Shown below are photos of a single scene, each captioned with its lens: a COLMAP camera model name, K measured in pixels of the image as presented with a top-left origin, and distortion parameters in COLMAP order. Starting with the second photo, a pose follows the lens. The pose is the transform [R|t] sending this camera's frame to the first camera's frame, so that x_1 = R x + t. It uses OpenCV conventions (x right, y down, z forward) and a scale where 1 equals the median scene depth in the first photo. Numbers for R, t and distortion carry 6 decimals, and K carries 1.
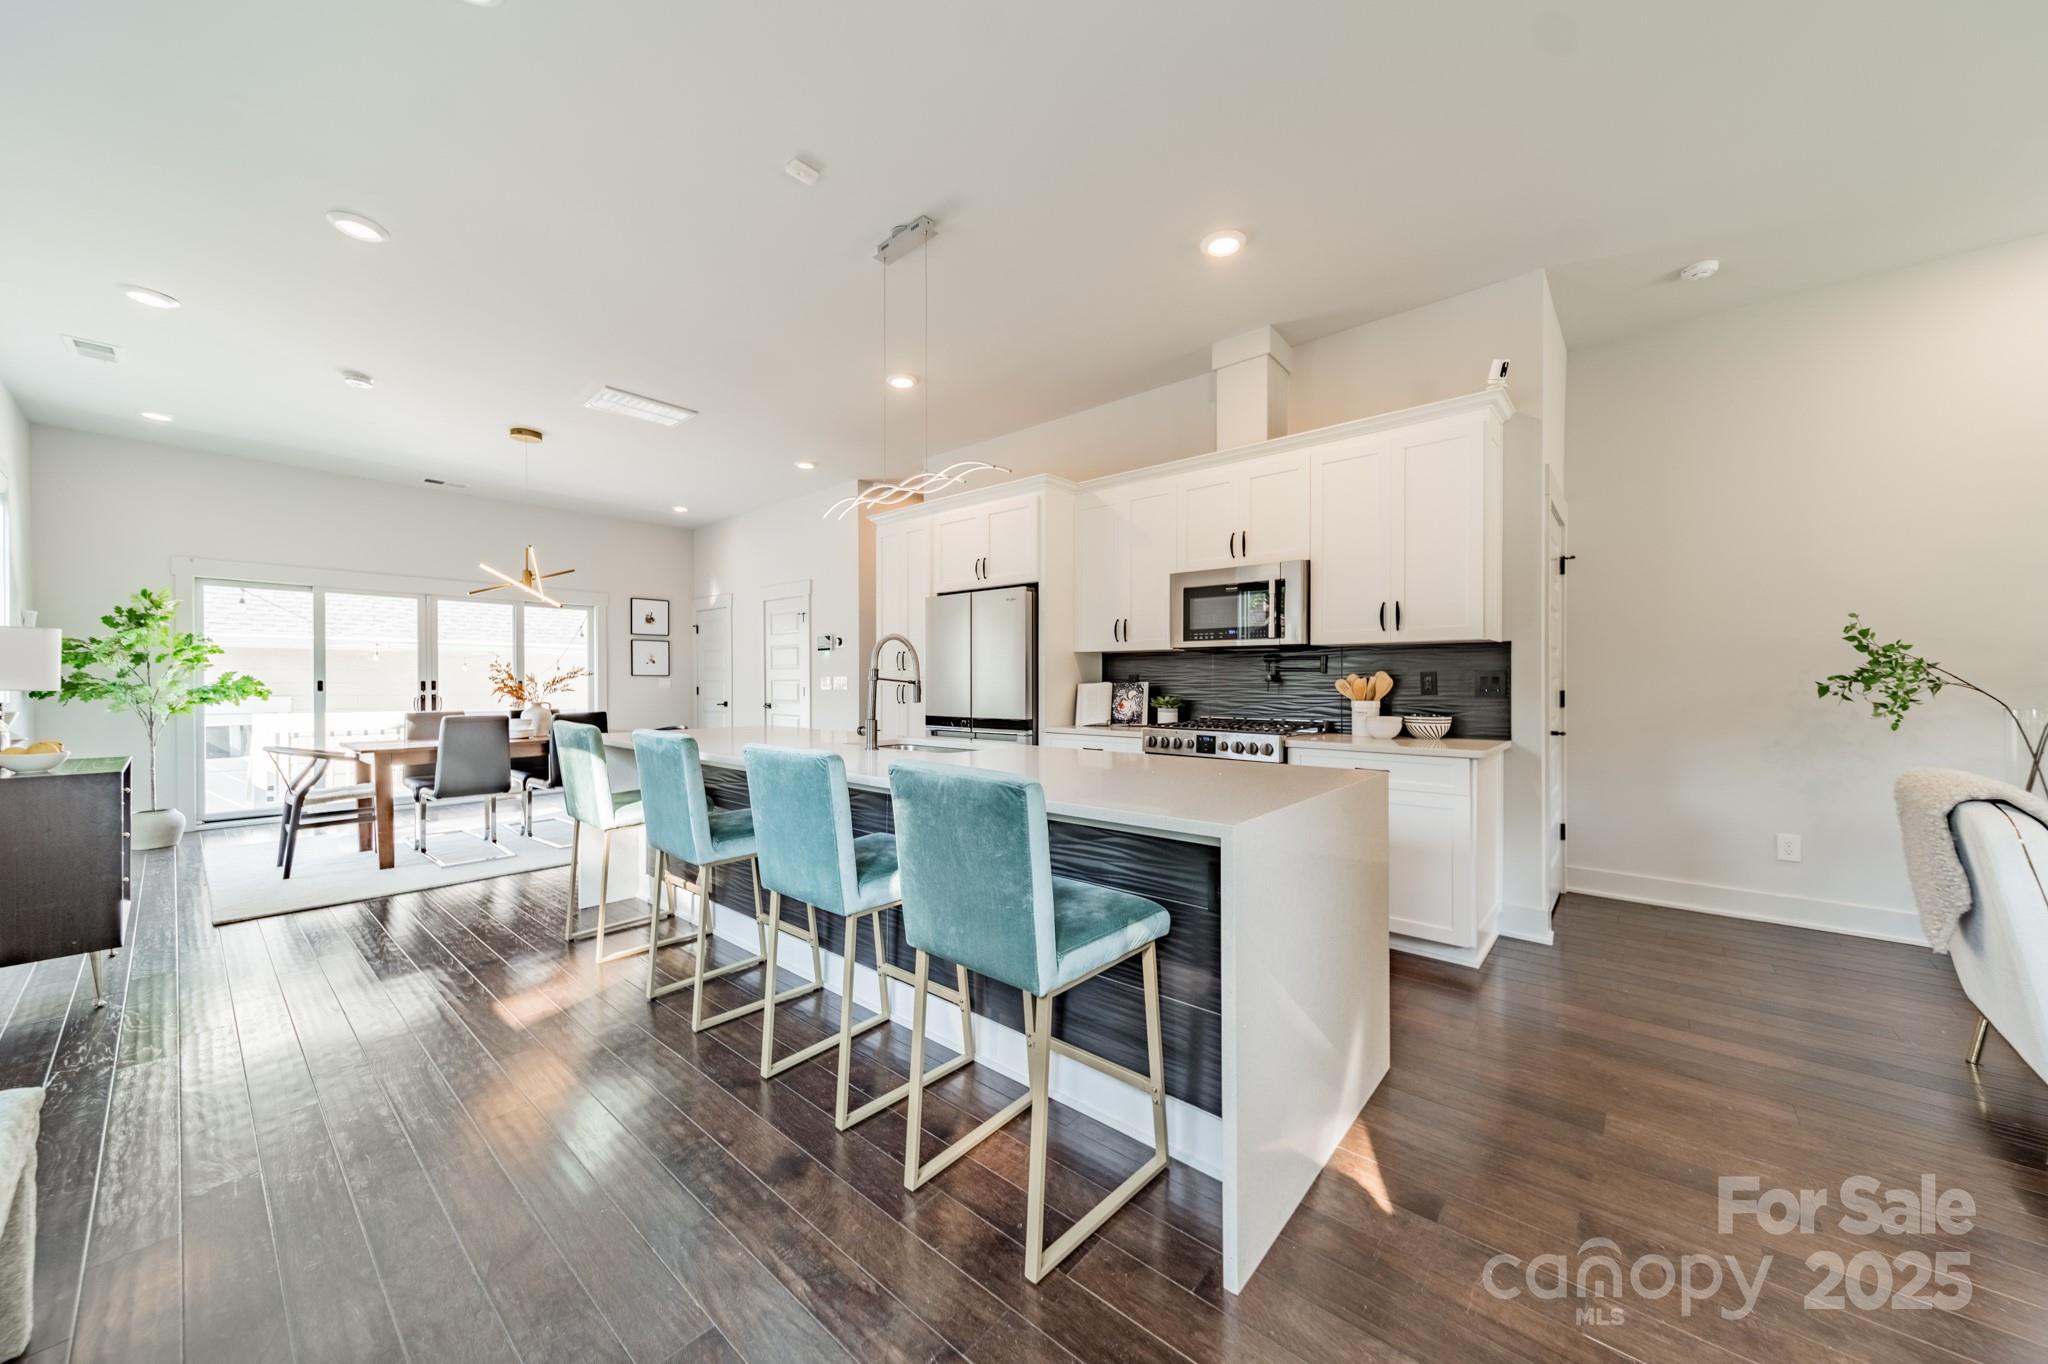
lens RADIAL K [[723.3, 0, 1036.1], [0, 723.3, 688.2], [0, 0, 1]] dist [0.006065, -0.000118]
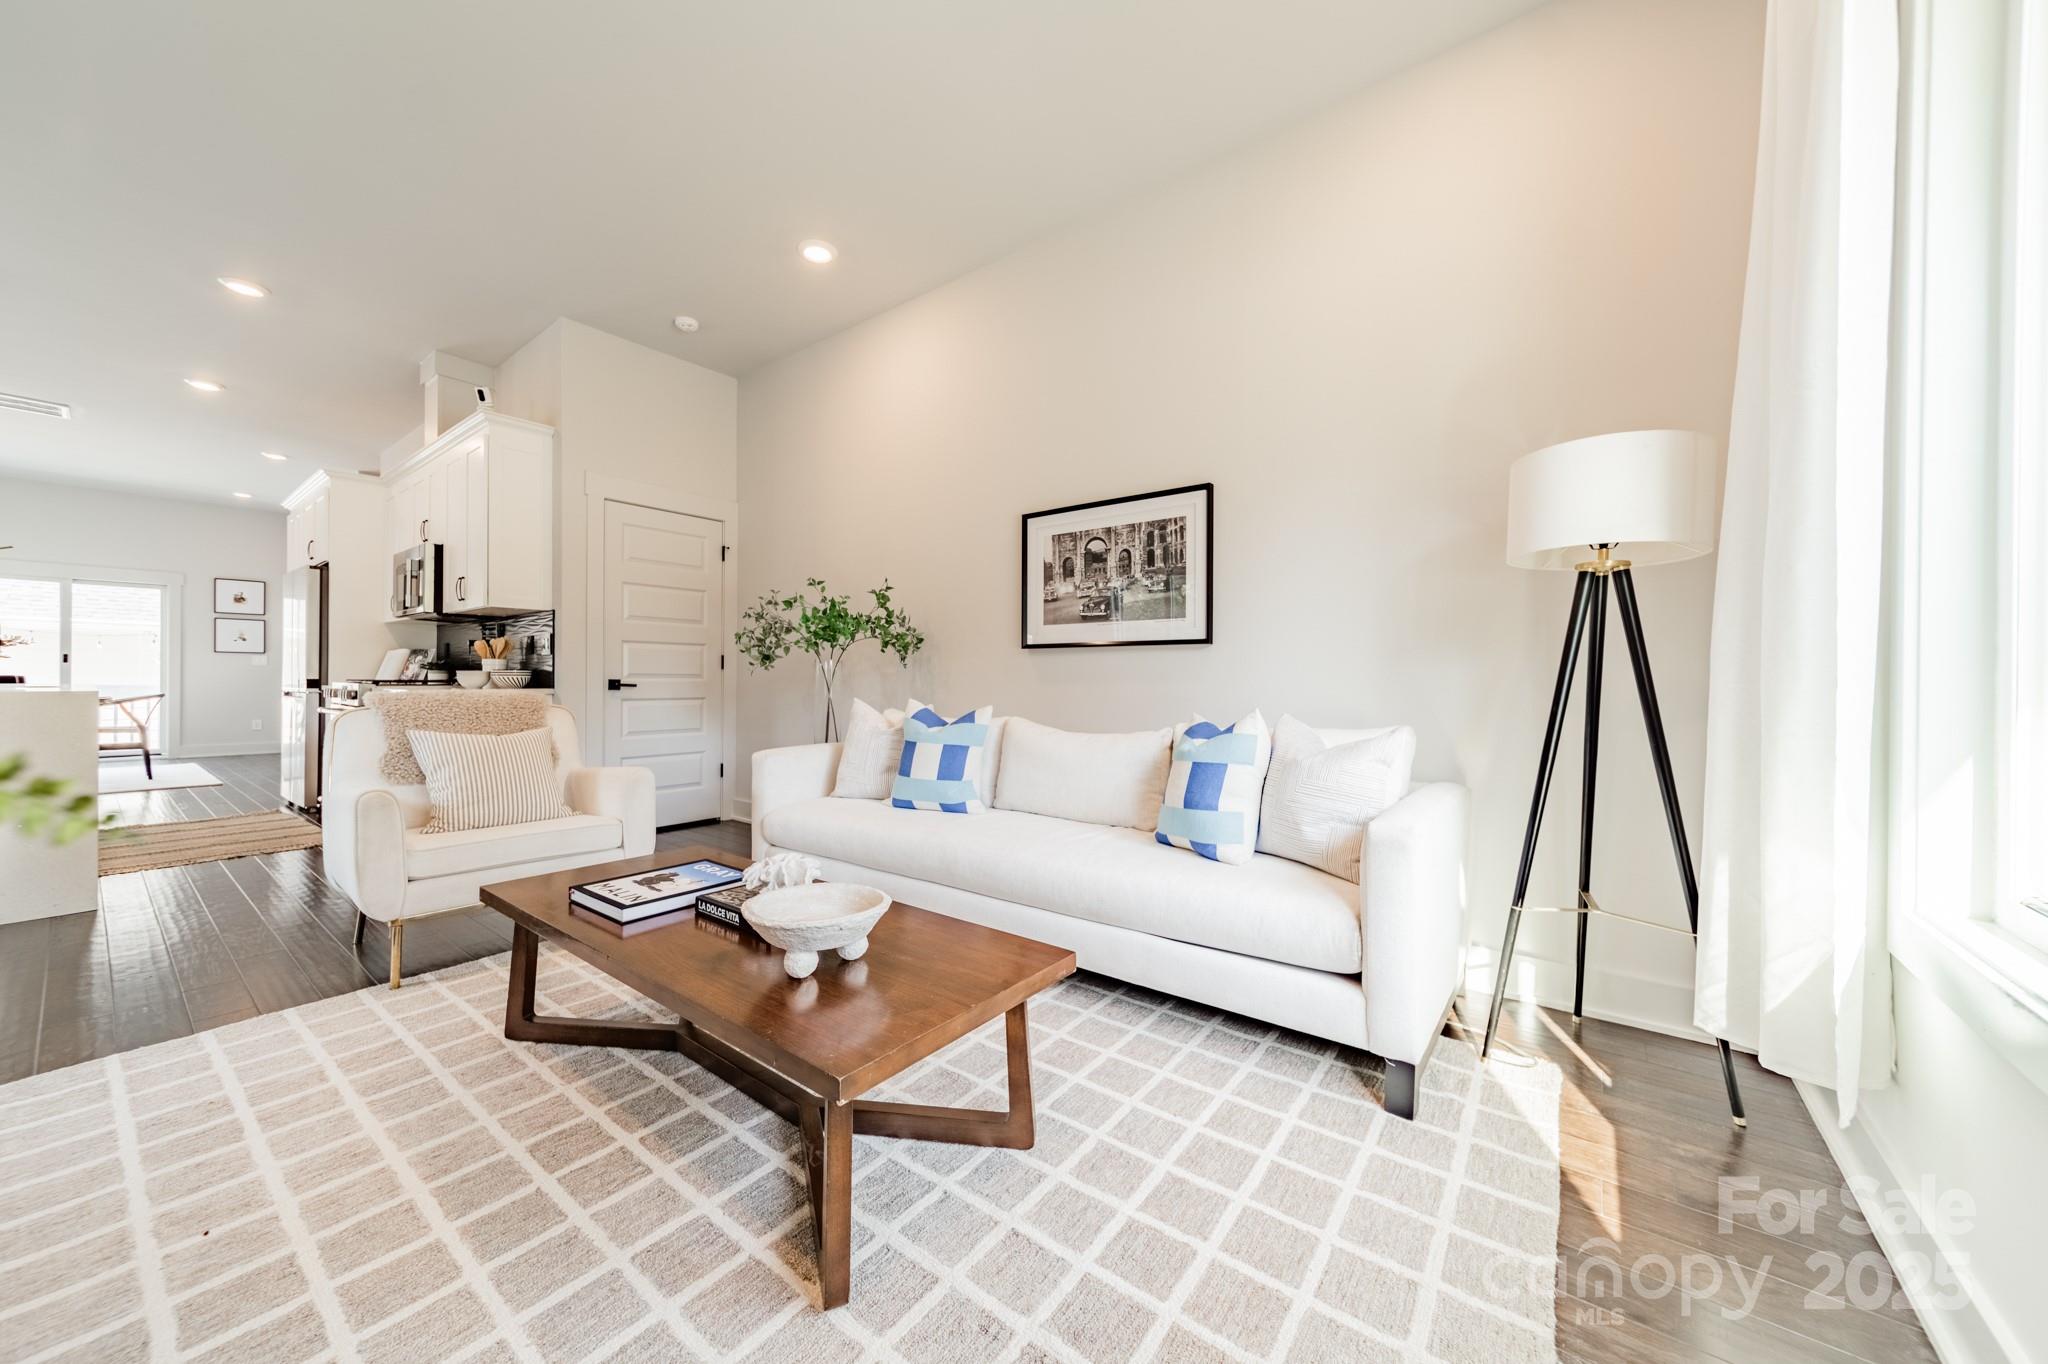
lens RADIAL K [[723.3, 0, 1031.6], [0, 723.3, 677.6], [0, 0, 1]] dist [0.006065, -0.000118]
pose [[0.998747, 0.007078, 0.049537, 1.067206], [-0.006489, 0.999906, -0.012037, 0.046404], [-0.049617, 0.011701, 0.998700, -0.220389]]
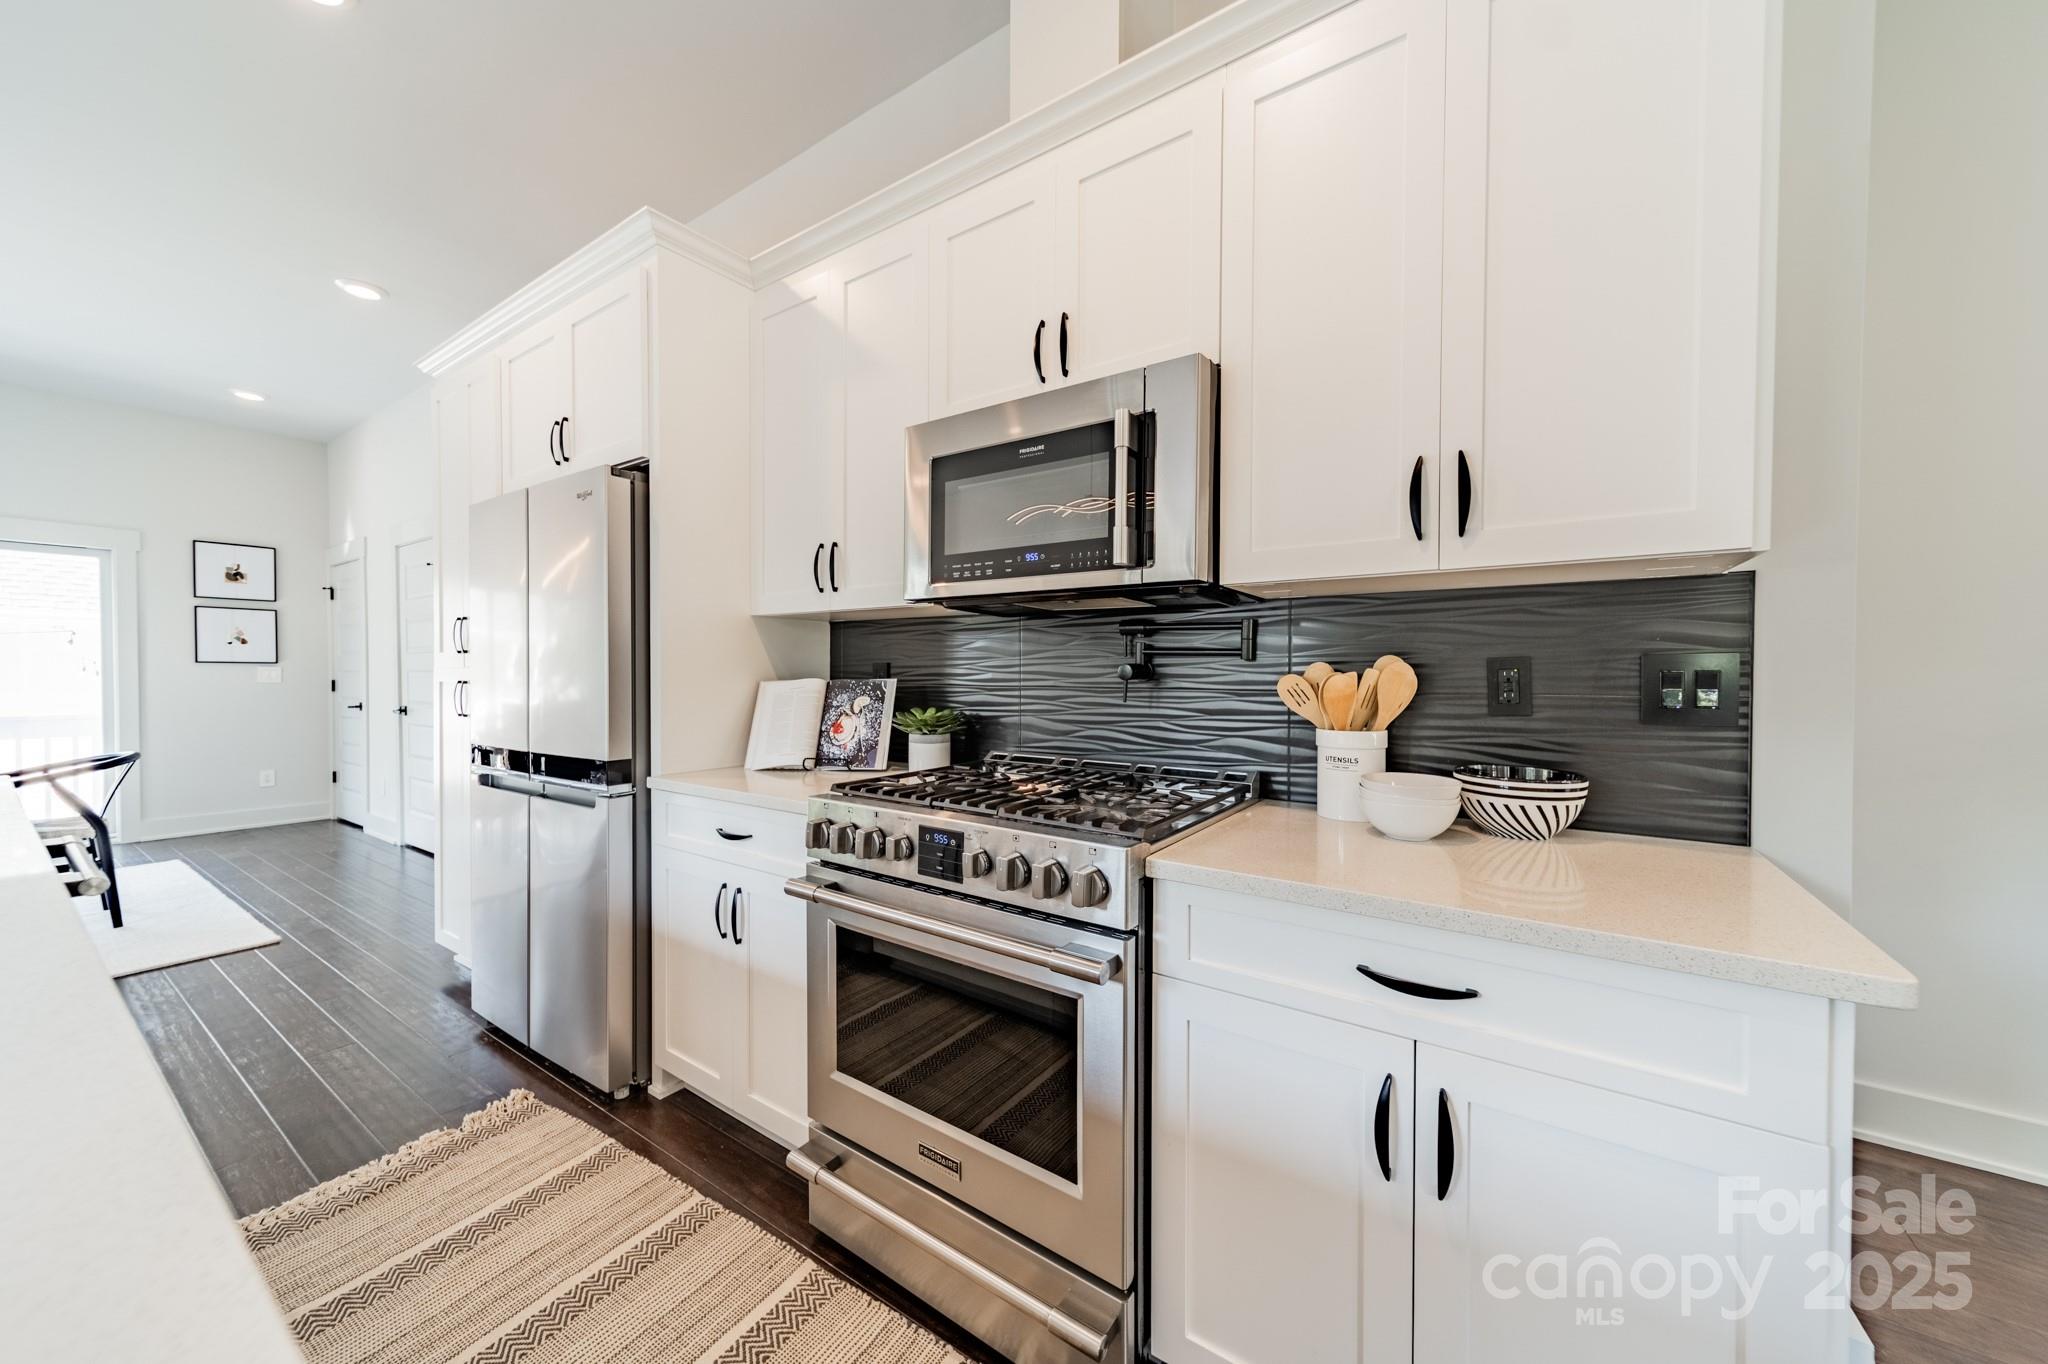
lens RADIAL K [[723.3, 0, 1035.8], [0, 723.3, 681.8], [0, 0, 1]] dist [0.006065, -0.000118]
pose [[0.993576, 0.001566, 0.113156, 0.193969], [-0.002081, 0.999988, 0.004433, -0.008361], [-0.113148, -0.004640, 0.993567, 0.511111]]
